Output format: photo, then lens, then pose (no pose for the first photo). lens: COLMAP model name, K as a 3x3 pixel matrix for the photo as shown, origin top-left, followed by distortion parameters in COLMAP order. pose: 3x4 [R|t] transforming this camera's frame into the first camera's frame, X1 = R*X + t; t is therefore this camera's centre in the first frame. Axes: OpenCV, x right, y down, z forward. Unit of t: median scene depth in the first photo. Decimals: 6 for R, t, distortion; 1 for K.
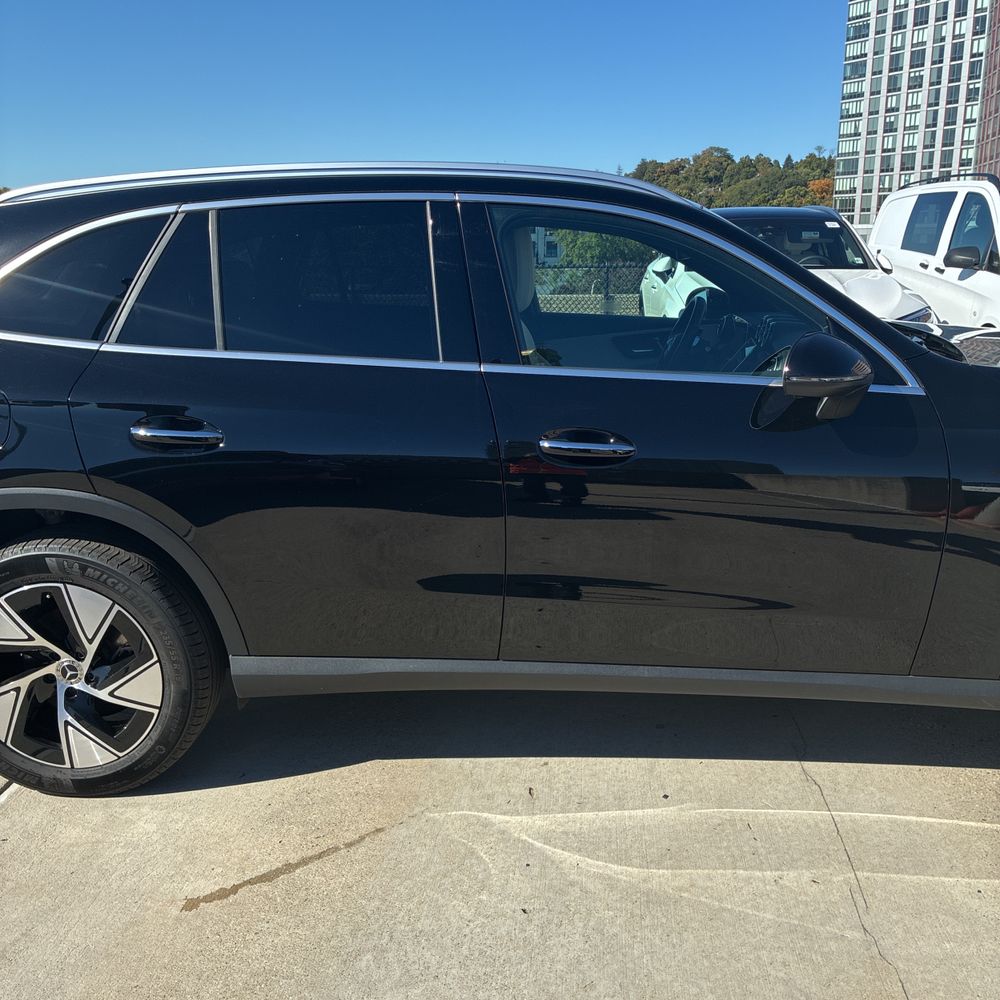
lens RADIAL K [[1006.5, 0, 502.2], [0, 1006.5, 492.8], [0, 0, 1]] dist [0.015687, 0.000000]
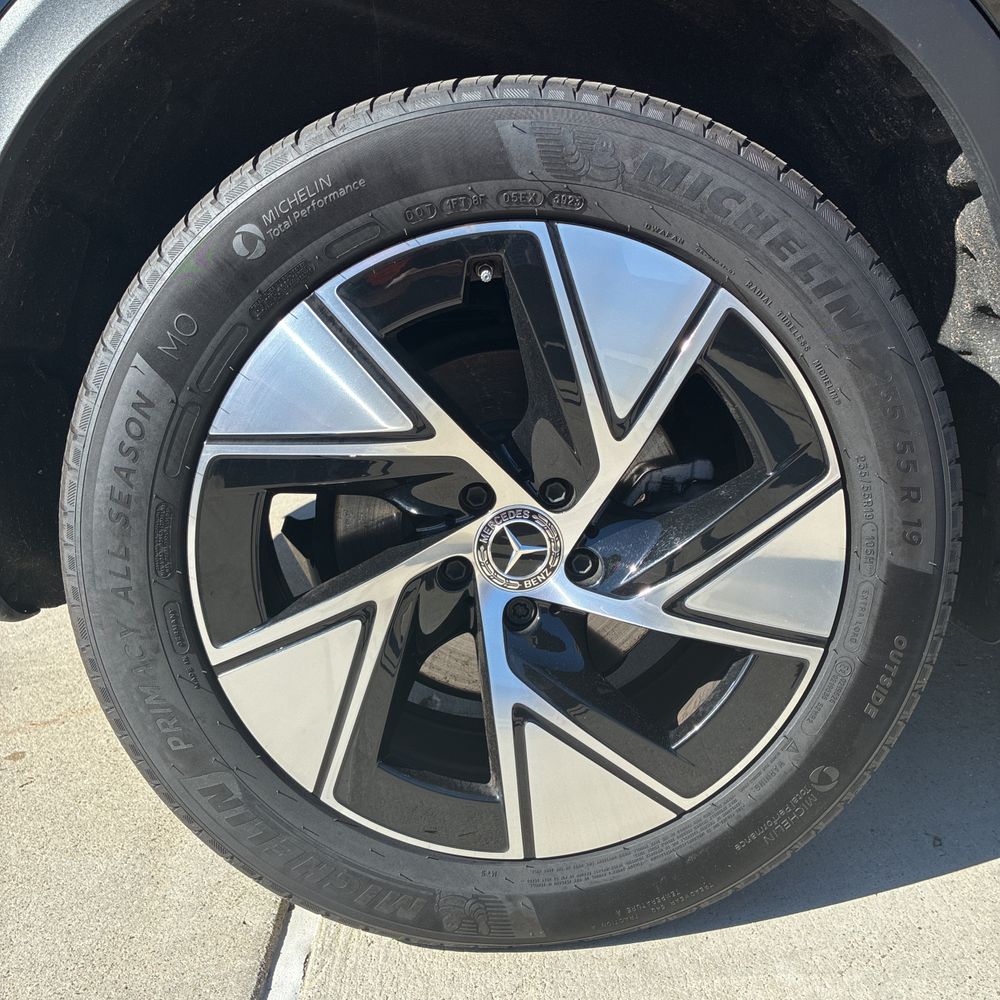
lens RADIAL K [[1006.5, 0, 489.6], [0, 1006.5, 478.8], [0, 0, 1]] dist [0.015687, 0.000000]
pose [[0.995159, -0.054879, 0.081524, -0.463909], [0.057634, 0.997830, -0.031830, 0.166405], [-0.079600, 0.036374, 0.996163, 0.695267]]
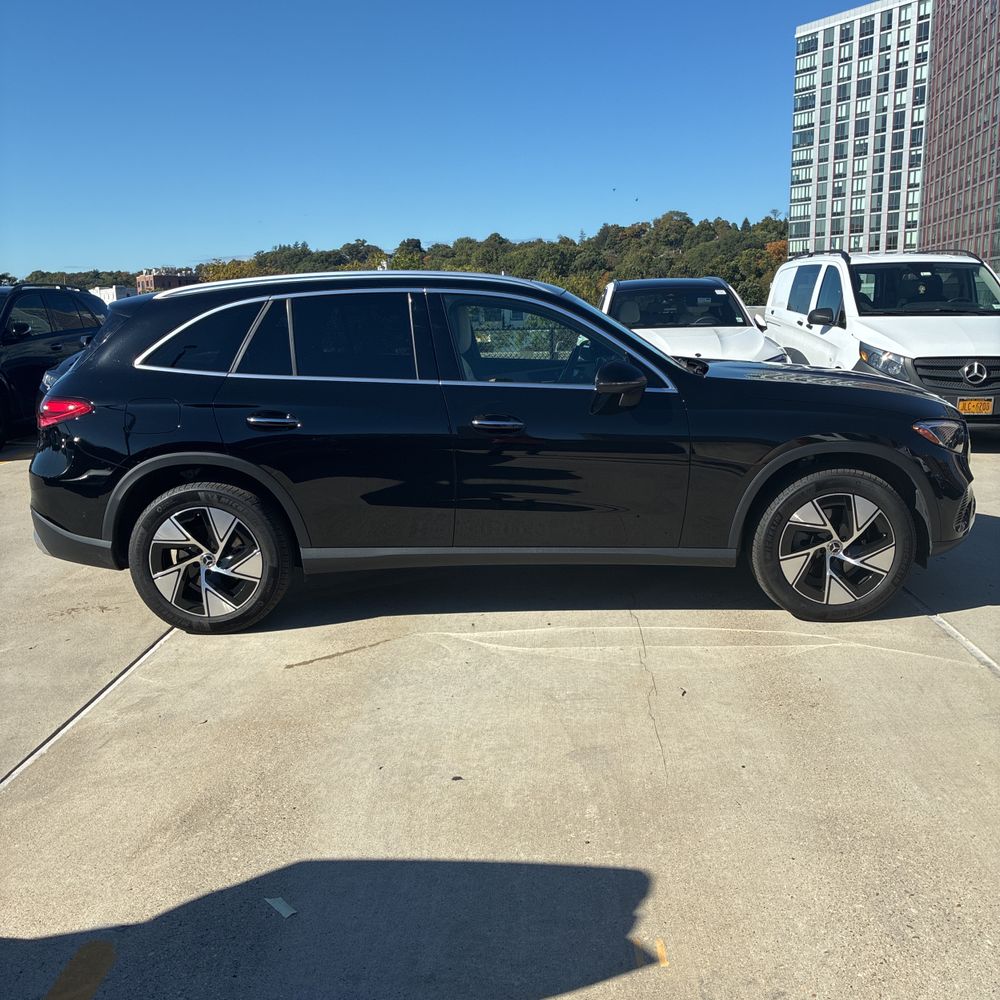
lens RADIAL K [[1006.5, 0, 503.0], [0, 1006.5, 503.6], [0, 0, 1]] dist [0.015687, 0.000000]
pose [[0.999379, -0.019558, 0.029302, 0.034091], [0.020979, 0.998579, -0.048981, 0.176436], [-0.028302, 0.049566, 0.998370, -0.769165]]
